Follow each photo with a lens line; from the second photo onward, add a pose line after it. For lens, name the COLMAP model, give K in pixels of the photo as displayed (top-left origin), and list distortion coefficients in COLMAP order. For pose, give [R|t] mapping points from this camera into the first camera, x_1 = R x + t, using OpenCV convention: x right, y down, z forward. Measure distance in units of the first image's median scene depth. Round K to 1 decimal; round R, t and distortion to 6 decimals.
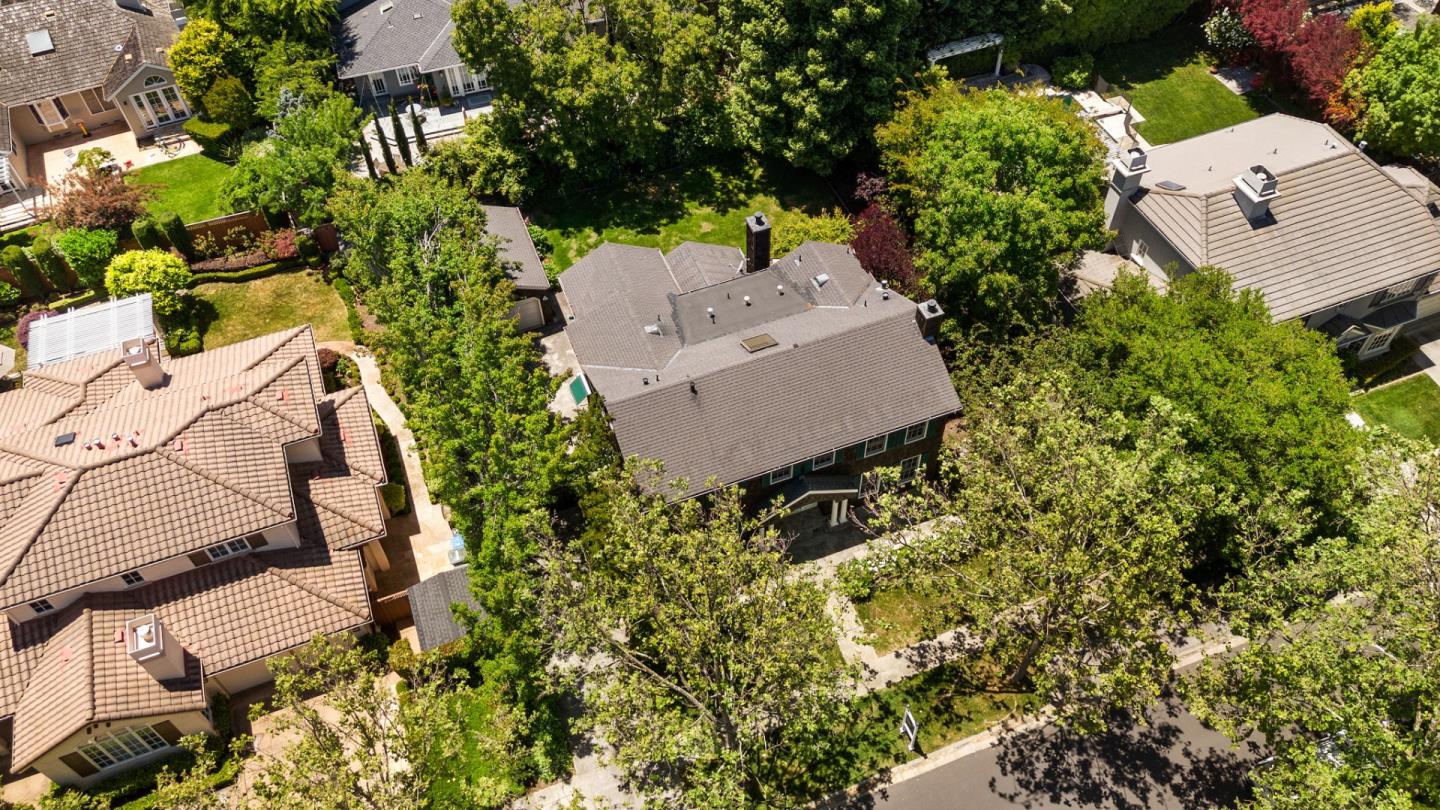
lens RADIAL K [[1076.9, 0, 727.8], [0, 1076.9, 409.0], [0, 0, 1]] dist [0.046859, -0.044528]
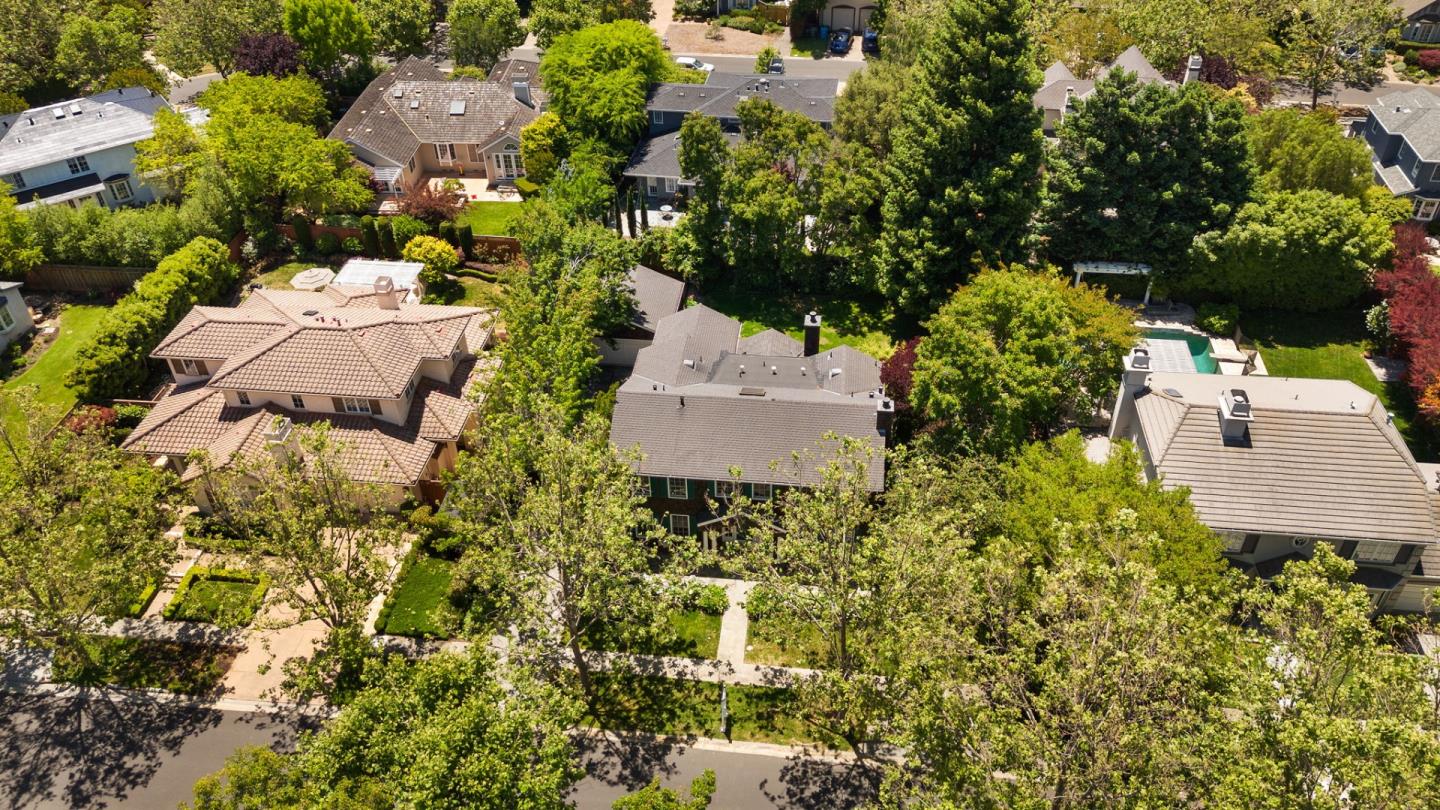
lens RADIAL K [[1076.9, 0, 713.6], [0, 1076.9, 402.6], [0, 0, 1]] dist [0.046859, -0.044528]
pose [[0.878290, 0.292532, -0.378196, 0.384345], [-0.364632, 0.921452, -0.134052, 0.110423], [0.309275, 0.255639, 0.915968, -0.135738]]
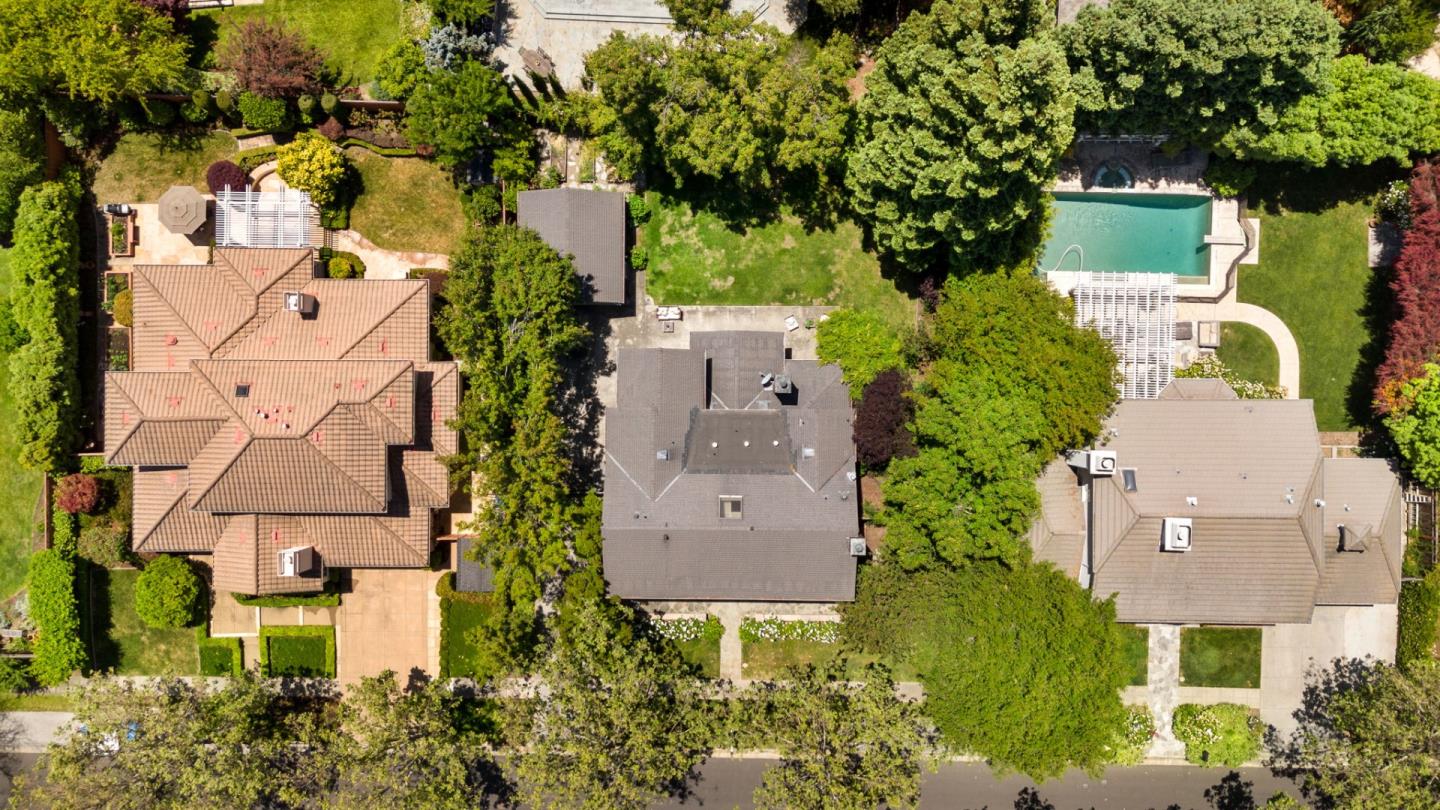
lens RADIAL K [[1076.9, 0, 714.7], [0, 1076.9, 411.7], [0, 0, 1]] dist [0.046859, -0.044528]
pose [[0.927992, 0.372564, -0.005204, -0.021020], [-0.280298, 0.707238, 0.649035, -0.810786], [0.245488, -0.600841, 0.760741, 0.055515]]
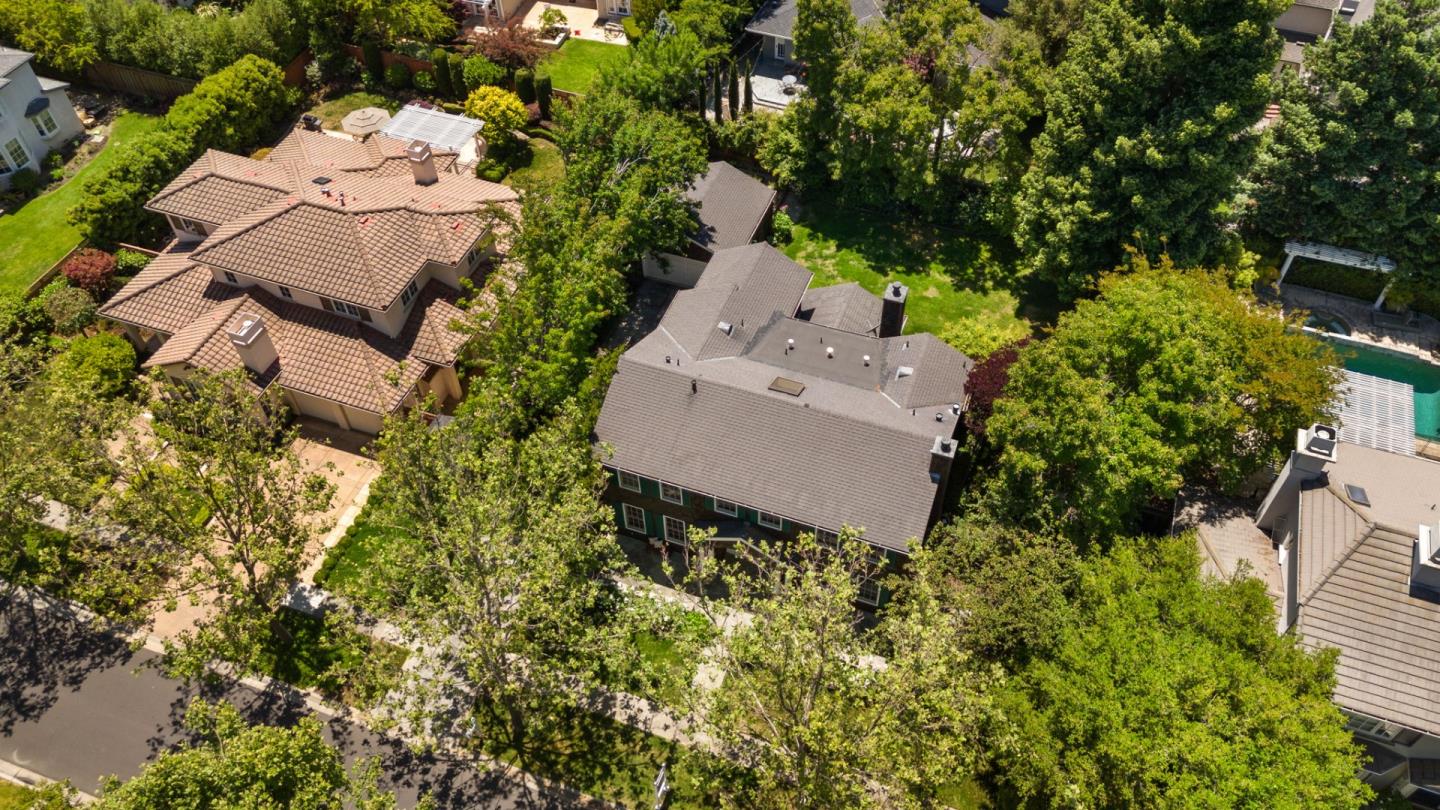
lens RADIAL K [[1076.9, 0, 713.2], [0, 1076.9, 401.5], [0, 0, 1]] dist [0.046859, -0.044528]
pose [[0.740229, 0.502740, -0.446445, 0.349944], [-0.512454, 0.851713, 0.109435, -0.100741], [0.435260, 0.147775, 0.888094, 0.075821]]
